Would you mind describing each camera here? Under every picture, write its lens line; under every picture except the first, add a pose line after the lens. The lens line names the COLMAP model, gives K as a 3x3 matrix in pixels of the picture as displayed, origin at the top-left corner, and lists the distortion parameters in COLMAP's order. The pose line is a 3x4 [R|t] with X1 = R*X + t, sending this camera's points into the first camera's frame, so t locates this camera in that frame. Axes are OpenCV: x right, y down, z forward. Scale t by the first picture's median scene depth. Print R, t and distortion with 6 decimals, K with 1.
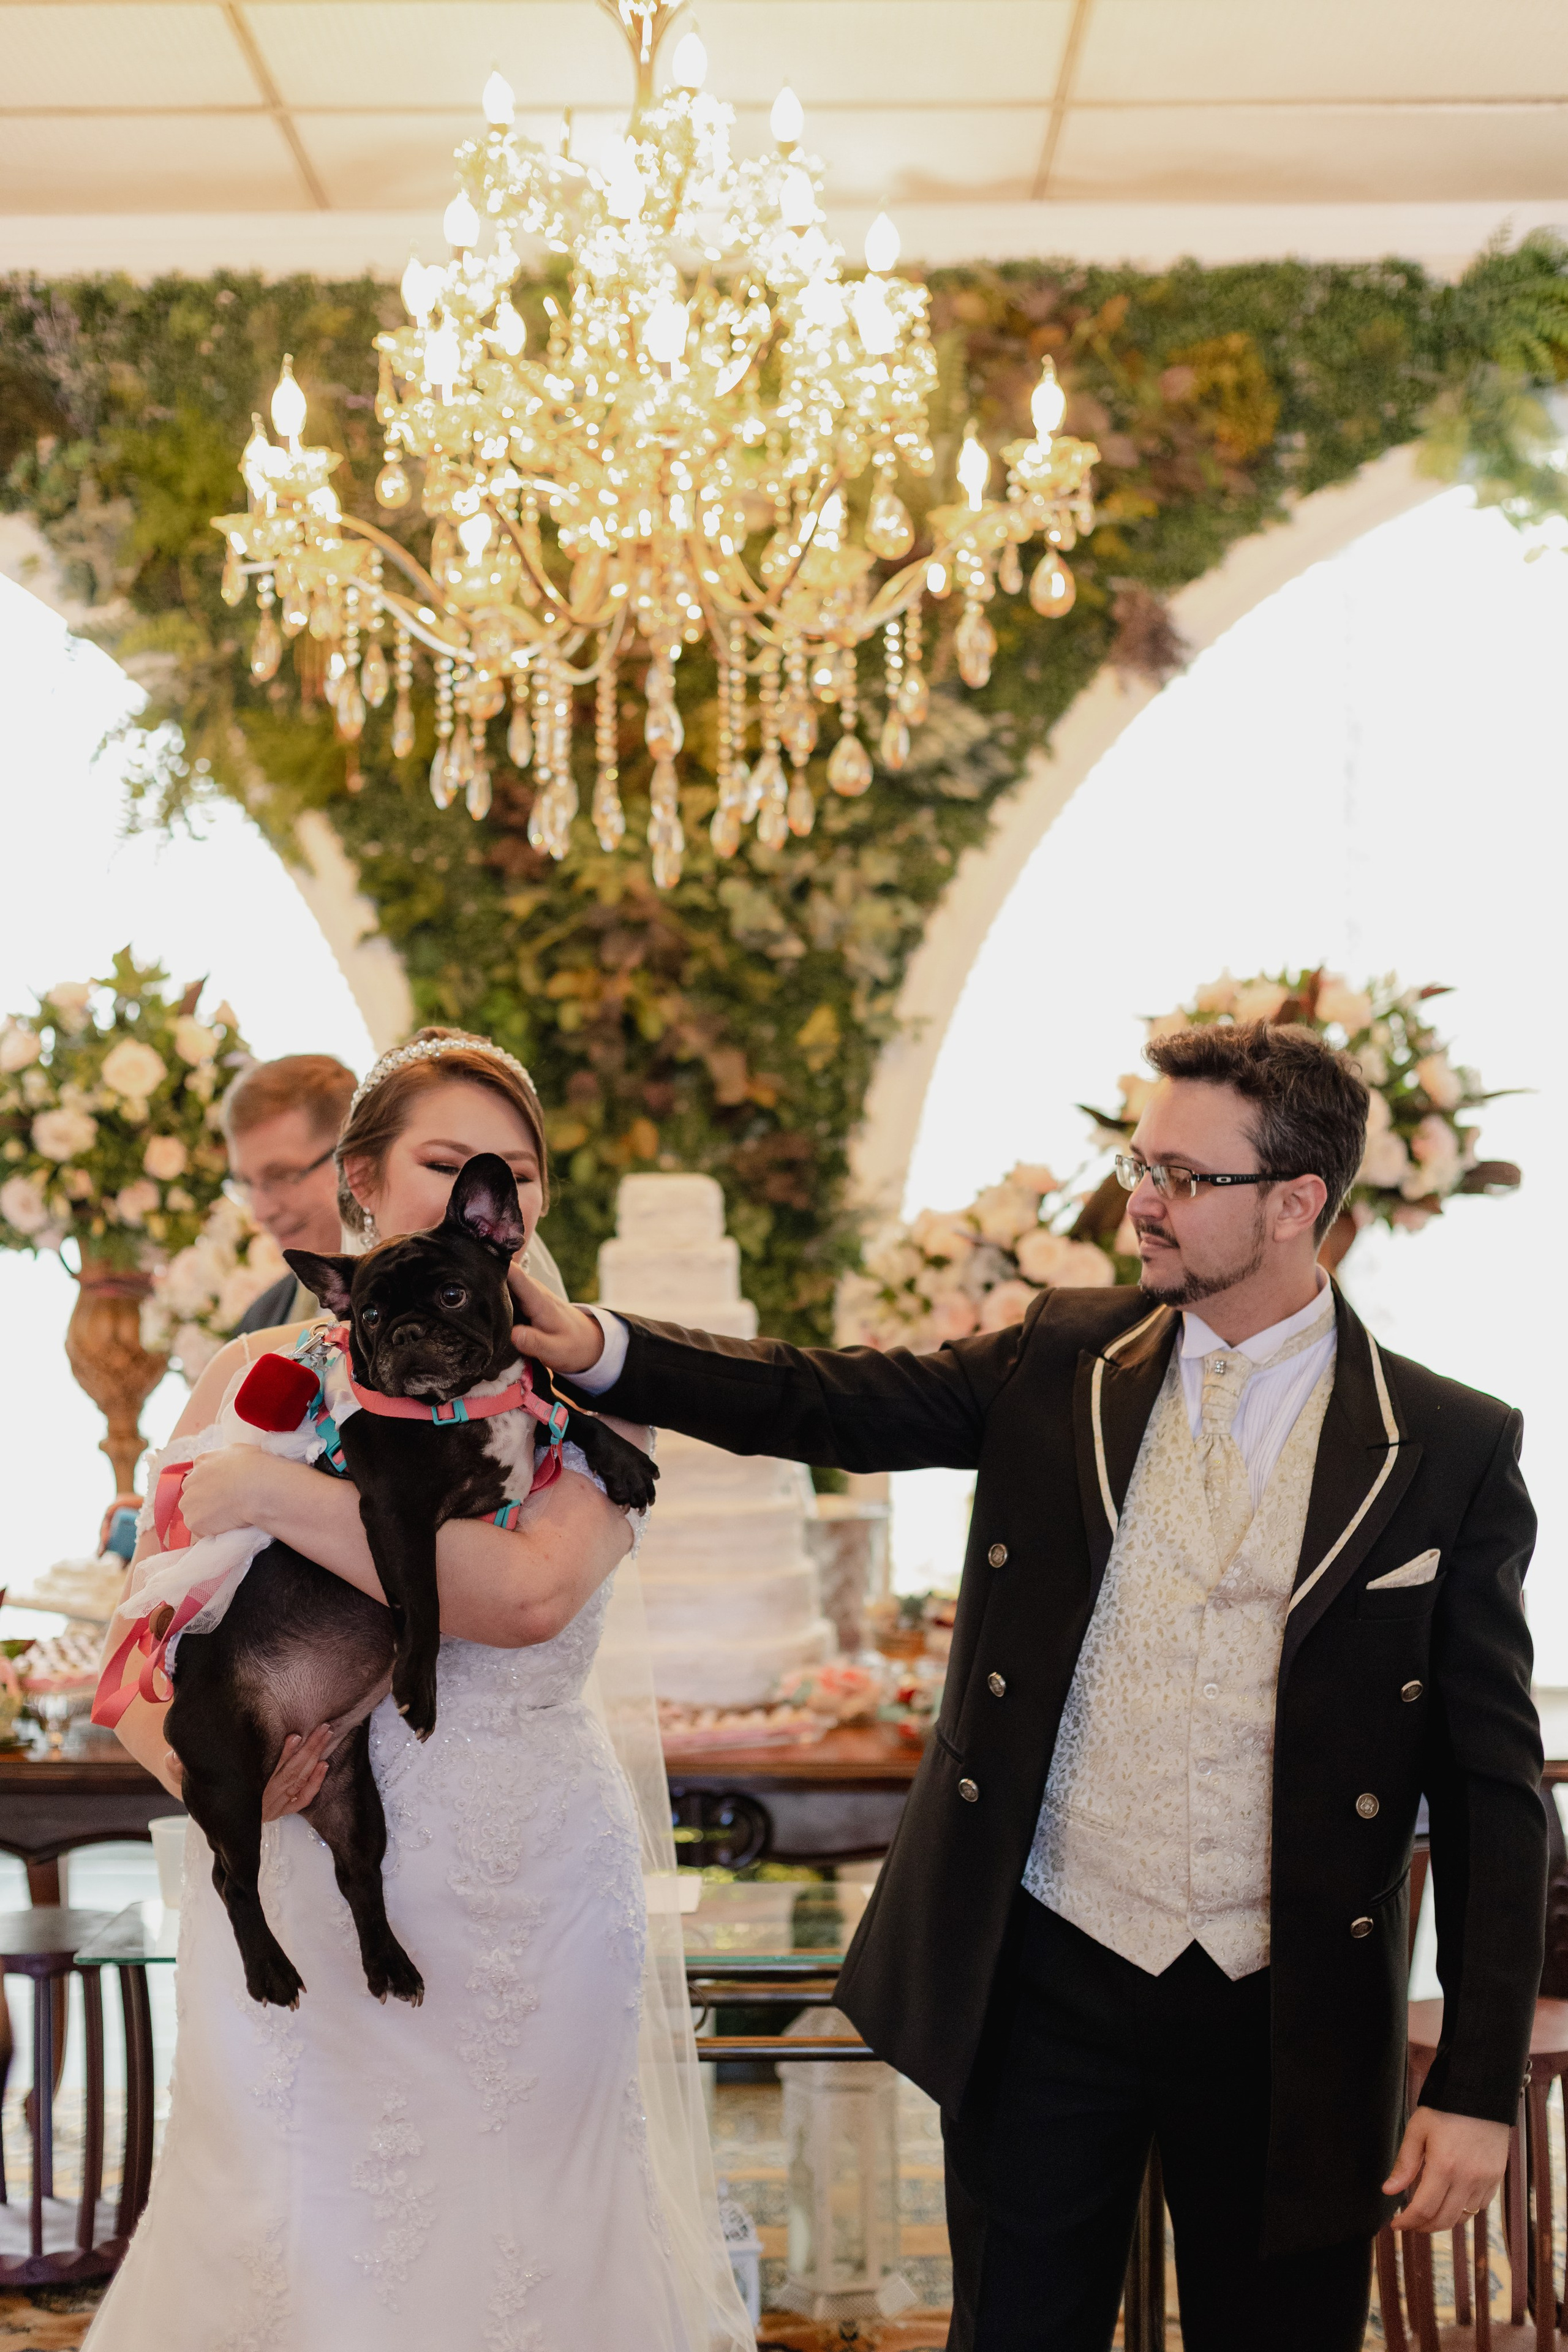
lens RADIAL K [[3311.5, 0, 784.0], [0, 3311.5, 1176.0], [0, 0, 1]] dist [-0.011862, -0.070601]
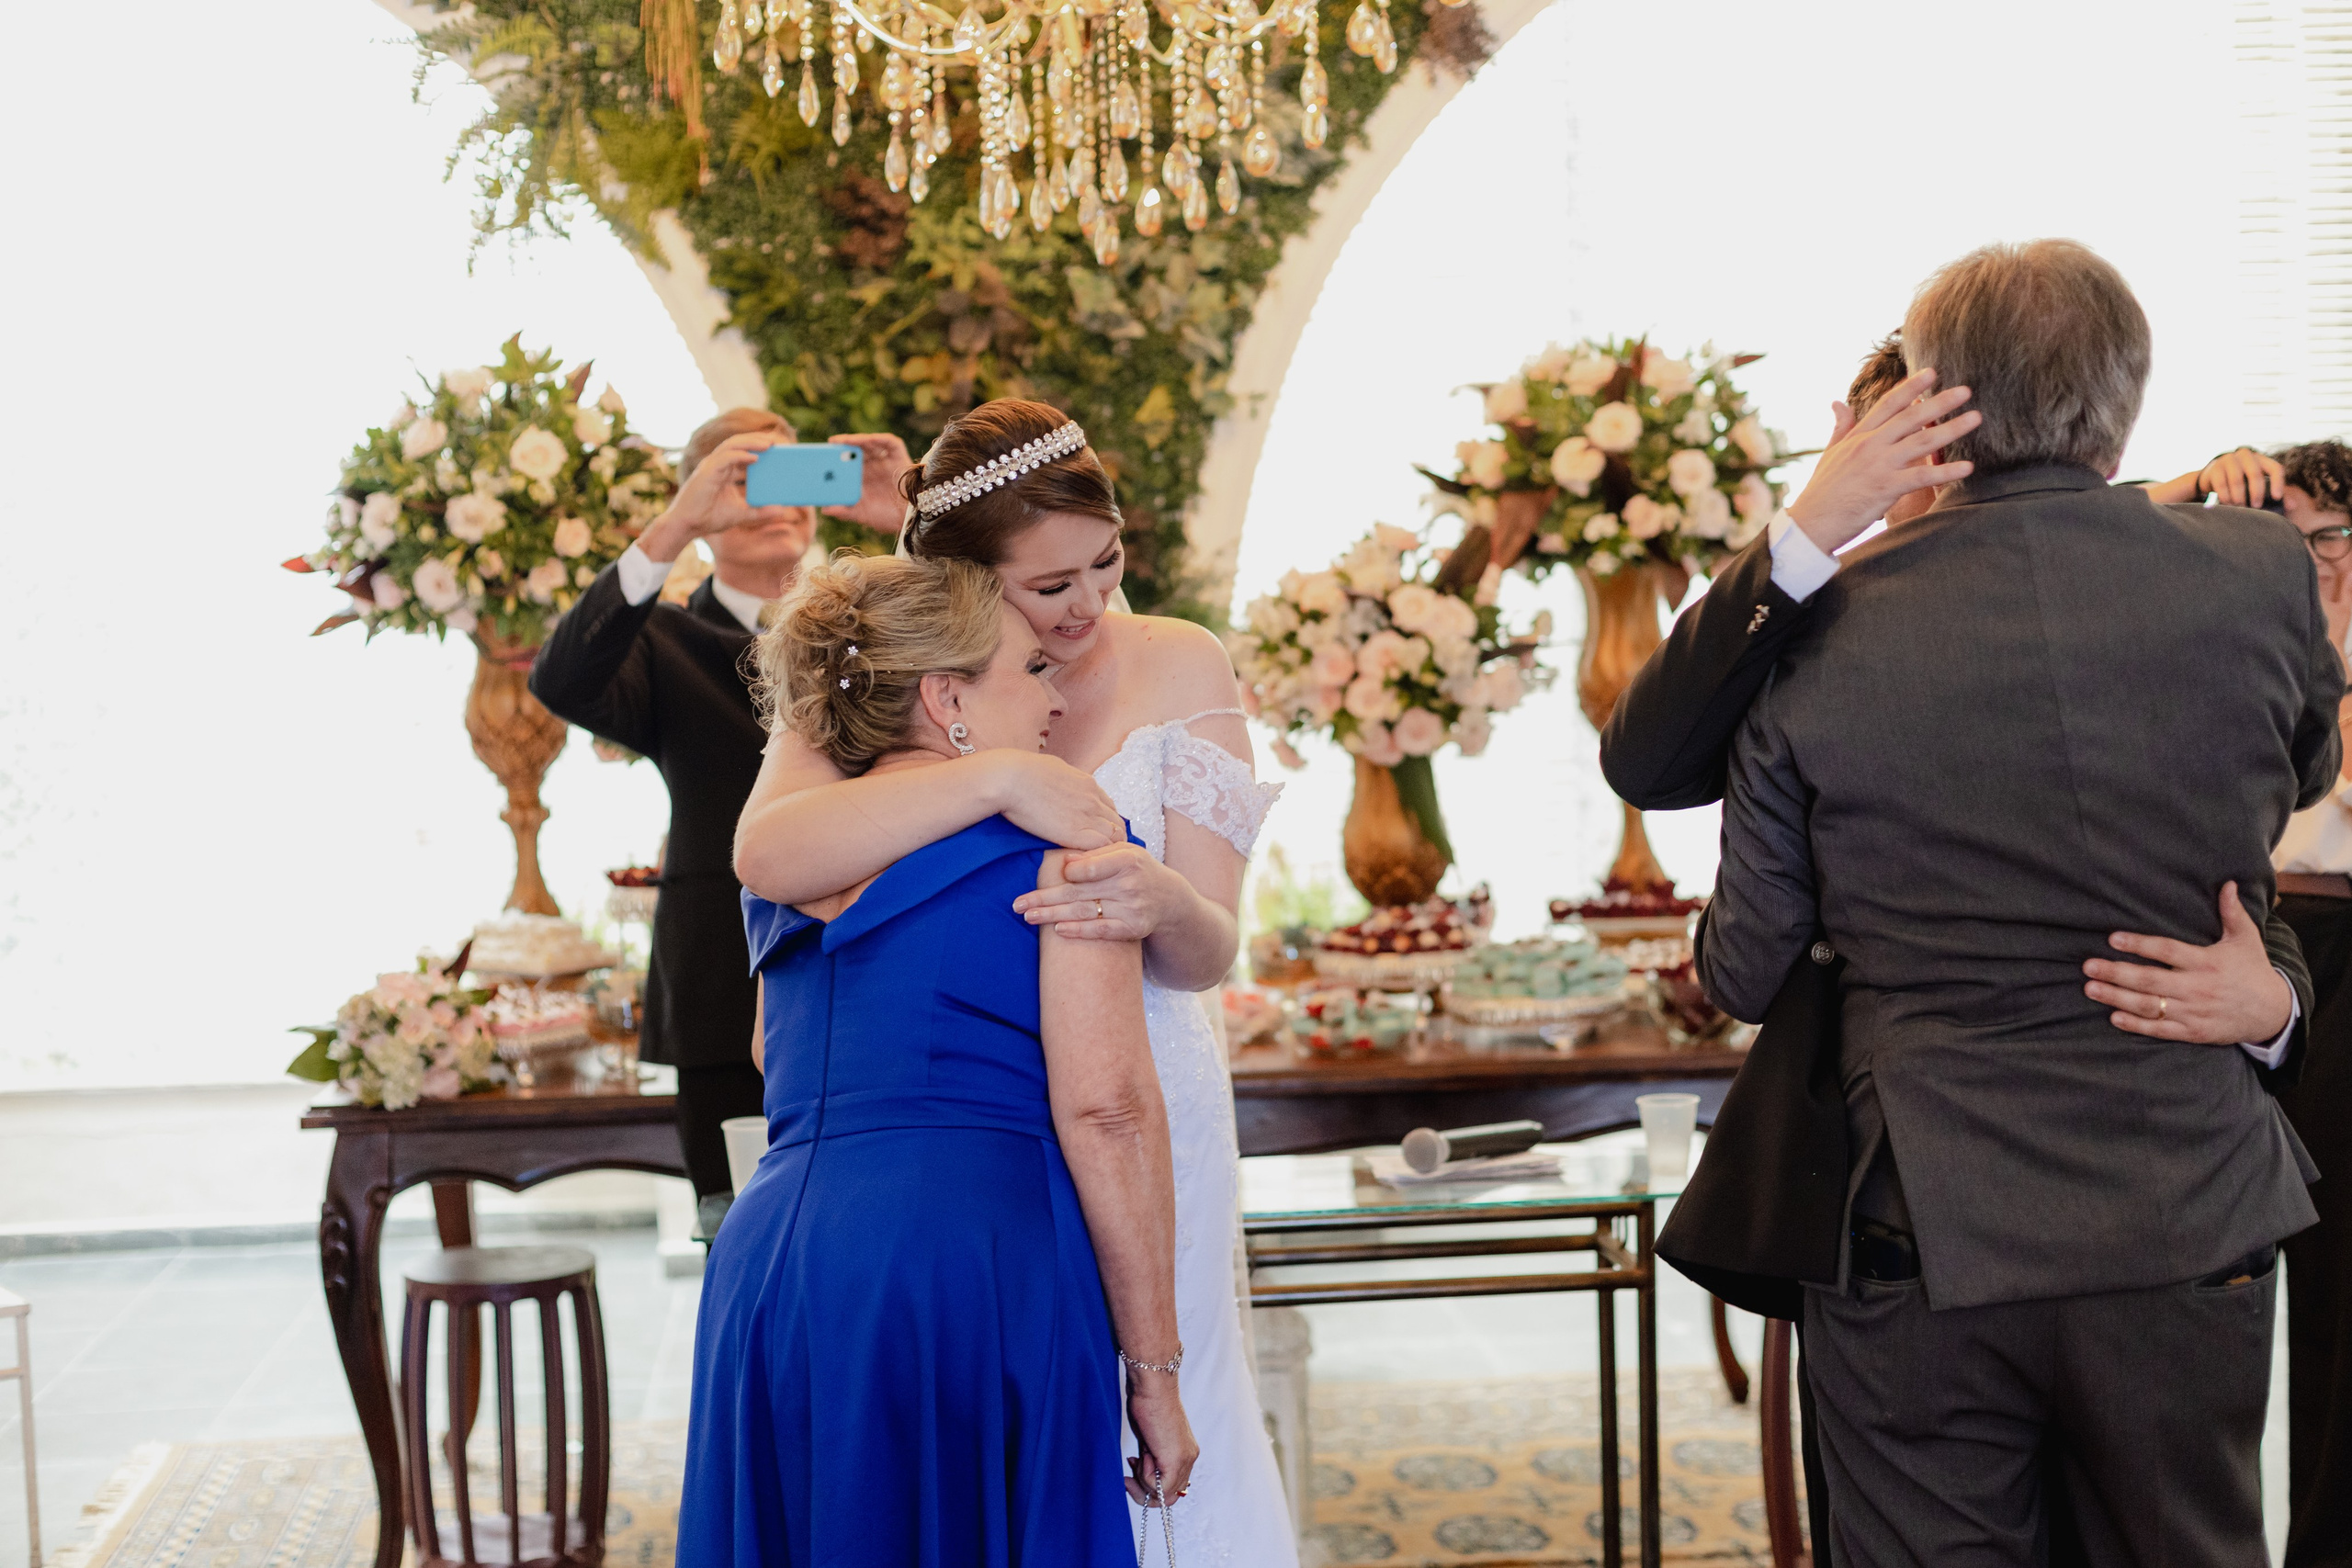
lens RADIAL K [[3311.2, 0, 1176.0], [0, 3311.2, 784.0], [0, 0, 1]] dist [-0.011862, -0.070601]
pose [[0.995187, -0.028897, 0.093640, -0.086692], [0.023459, 0.998002, 0.058662, 0.013891], [-0.095148, -0.056183, 0.993876, -0.059960]]
